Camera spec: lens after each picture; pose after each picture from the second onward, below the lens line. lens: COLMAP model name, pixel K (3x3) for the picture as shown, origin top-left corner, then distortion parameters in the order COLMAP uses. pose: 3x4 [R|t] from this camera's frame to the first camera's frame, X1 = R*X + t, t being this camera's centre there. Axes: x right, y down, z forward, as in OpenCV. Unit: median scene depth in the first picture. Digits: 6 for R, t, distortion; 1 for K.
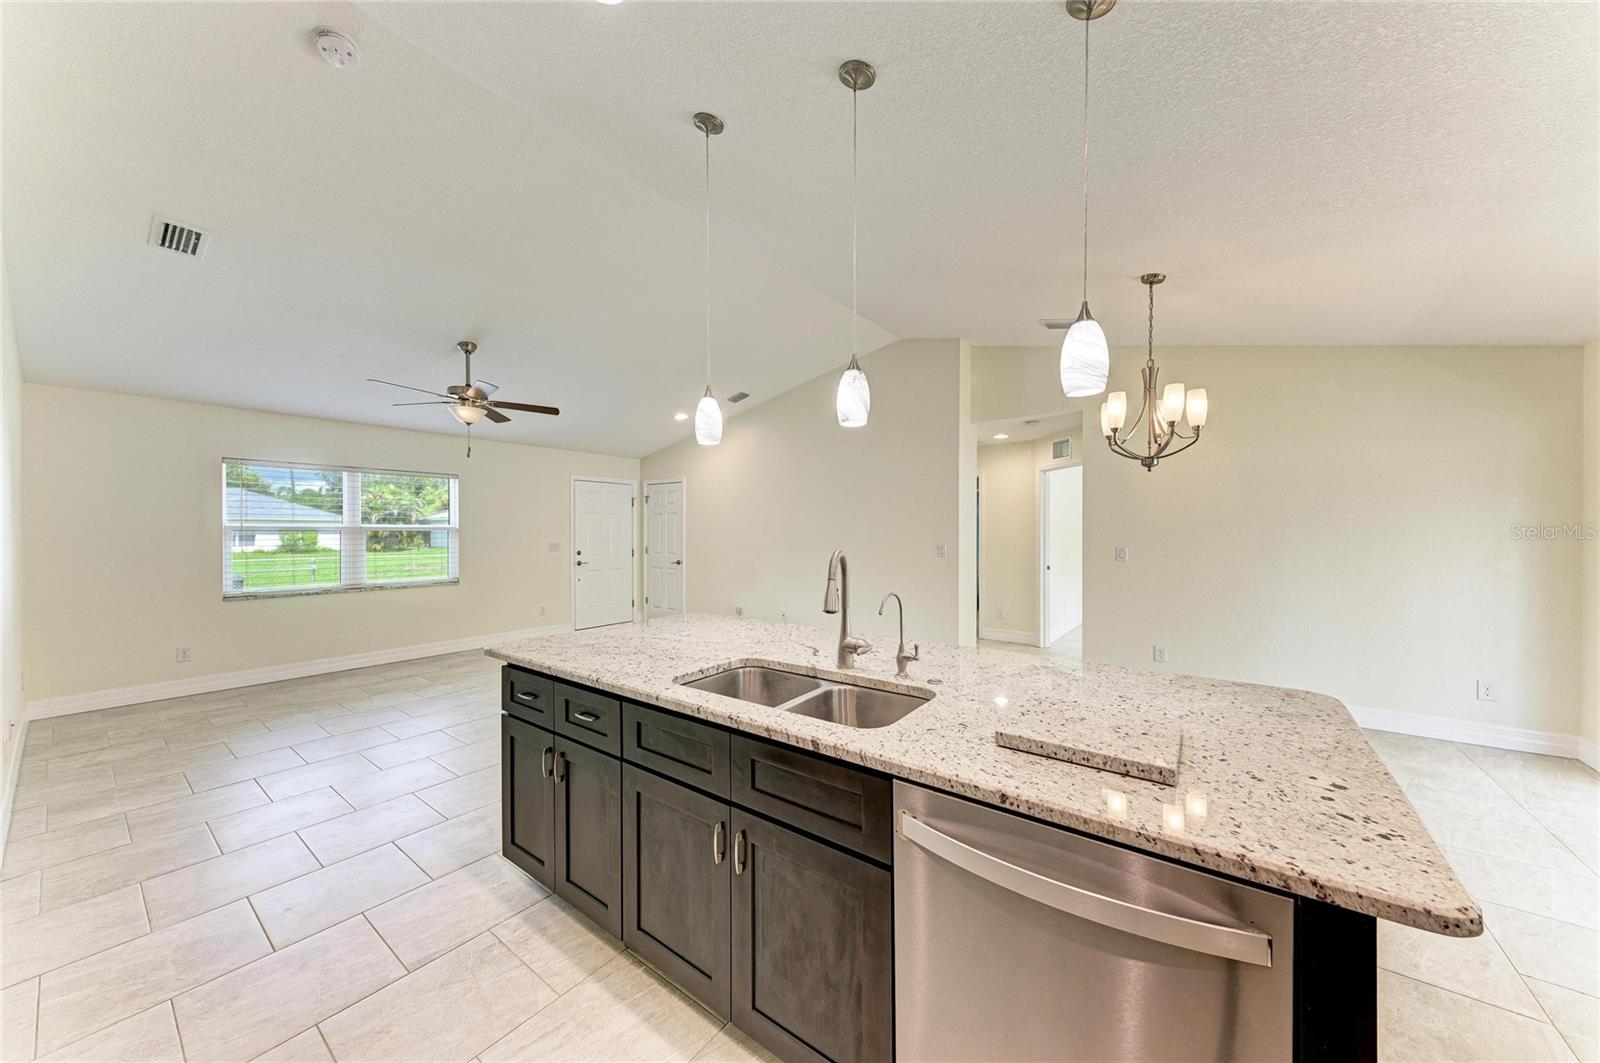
lens RADIAL K [[551.1, 0, 800.3], [0, 551.1, 534.2], [0, 0, 1]] dist [0.022981, -0.007825]
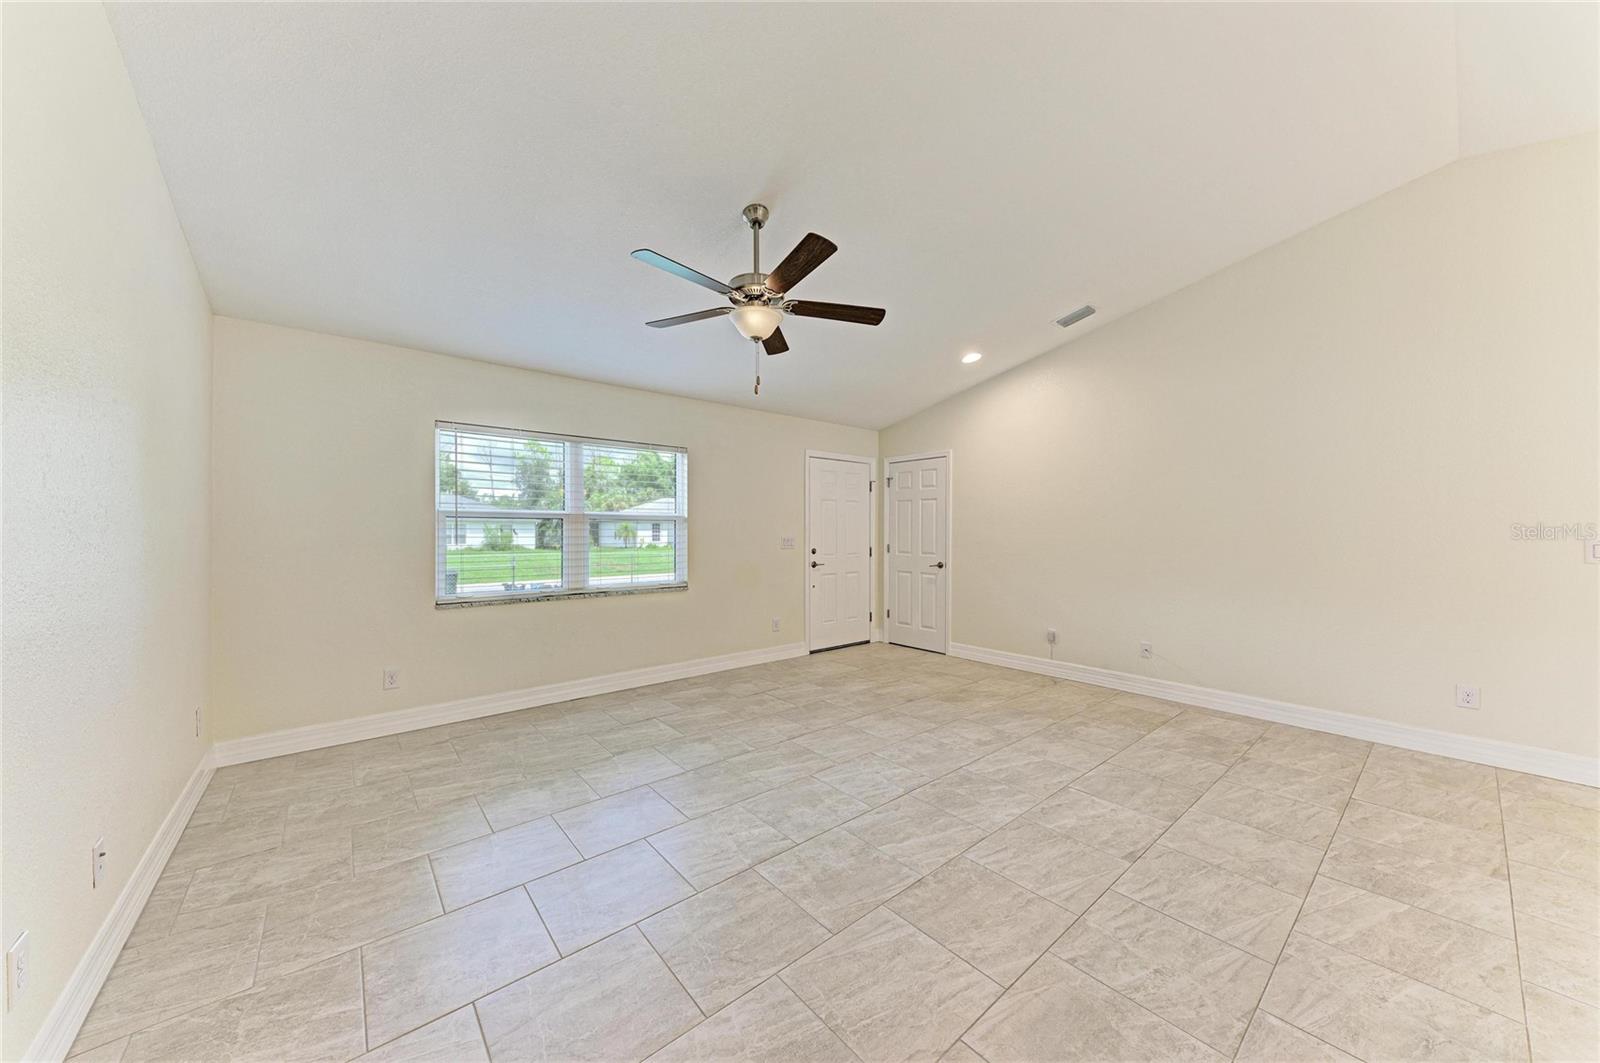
lens RADIAL K [[551.1, 0, 800.3], [0, 551.1, 534.2], [0, 0, 1]] dist [0.022981, -0.007825]
pose [[0.973612, 0.001188, -0.228205, -0.288832], [-0.001744, 0.999996, -0.002238, 0.014281], [0.228201, 0.002577, 0.973611, 0.290310]]
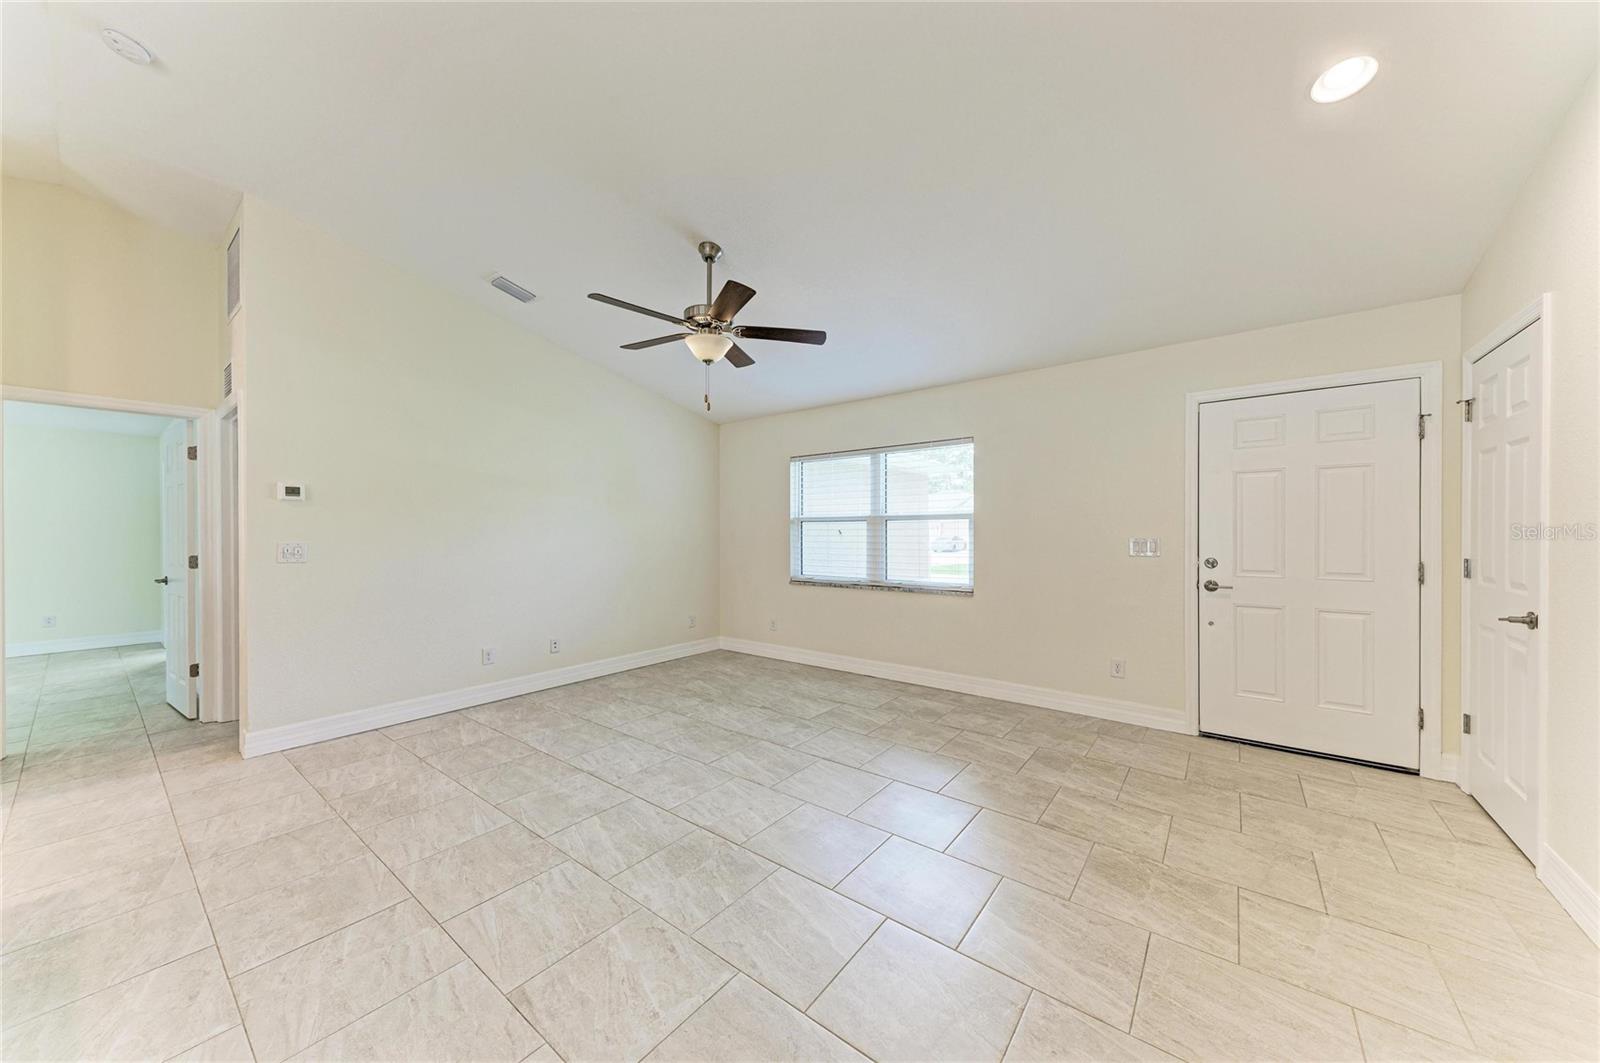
lens RADIAL K [[551.1, 0, 800.3], [0, 551.1, 534.2], [0, 0, 1]] dist [0.022981, -0.007825]
pose [[-0.016693, 0.004913, -0.999849, 0.071399], [-0.001593, 0.999987, 0.004940, 0.009958], [0.999859, 0.001675, -0.016685, 0.798454]]
